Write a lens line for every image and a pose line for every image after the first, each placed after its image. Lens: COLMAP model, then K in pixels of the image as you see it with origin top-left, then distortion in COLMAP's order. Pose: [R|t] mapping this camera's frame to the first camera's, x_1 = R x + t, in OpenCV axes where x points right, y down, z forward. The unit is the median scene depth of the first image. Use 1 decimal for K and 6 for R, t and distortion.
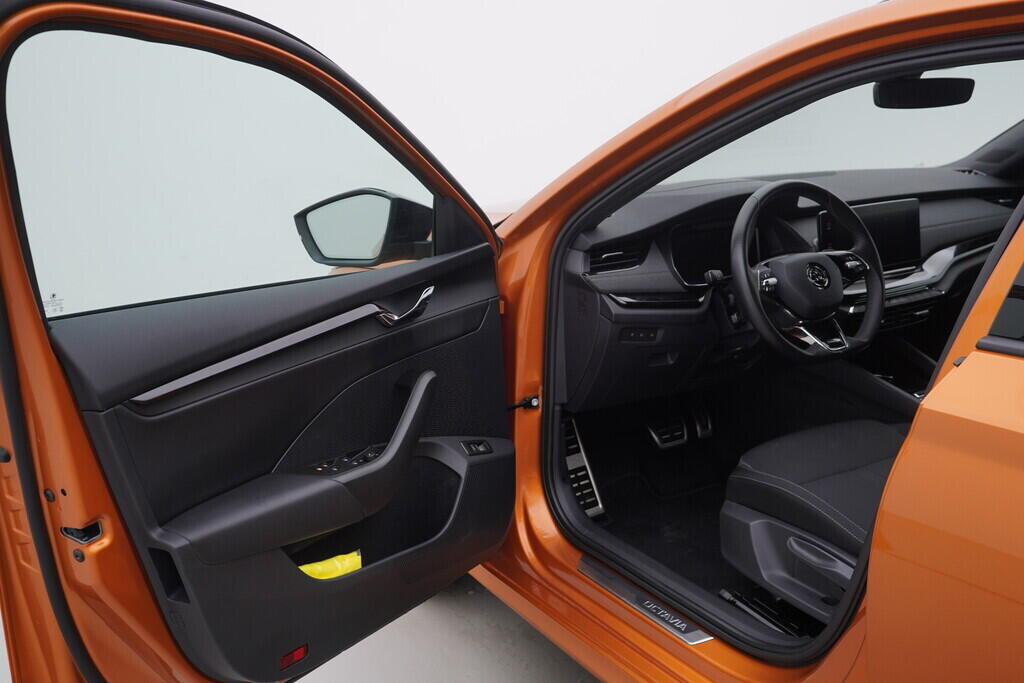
lens RADIAL K [[1059.0, 0, 510.7], [0, 1059.0, 336.1], [0, 0, 1]] dist [-0.006331, 0.000000]
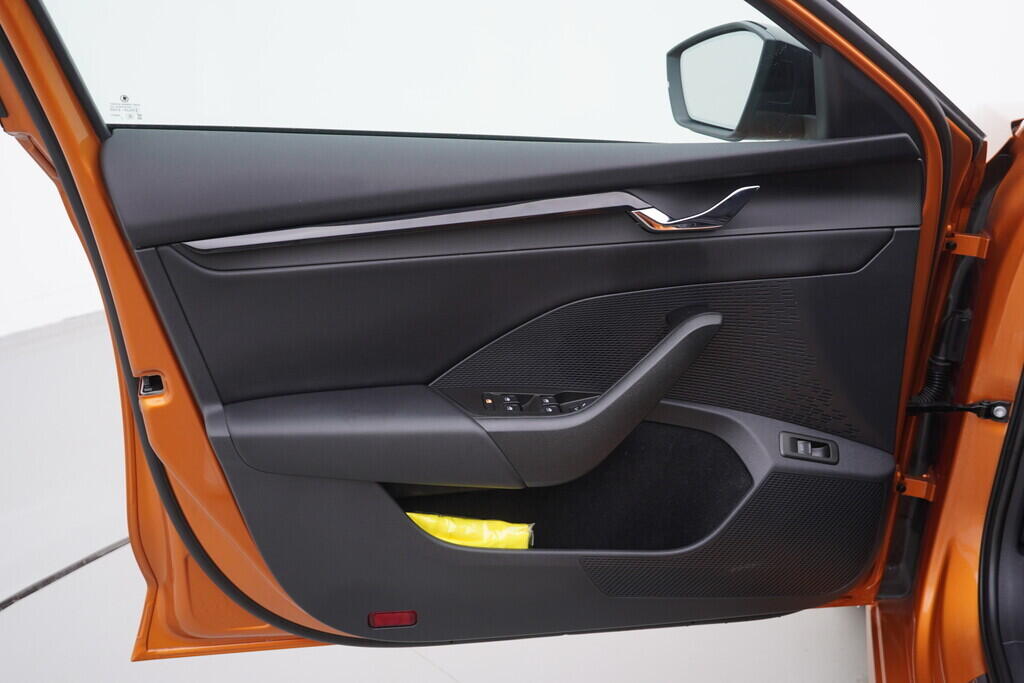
lens RADIAL K [[1059.0, 0, 517.3], [0, 1059.0, 340.5], [0, 0, 1]] dist [-0.006331, 0.000000]
pose [[0.688748, 0.292464, -0.663393, 0.268962], [-0.192749, 0.955961, 0.221329, -0.070225], [0.698909, -0.024571, 0.714789, 0.440370]]
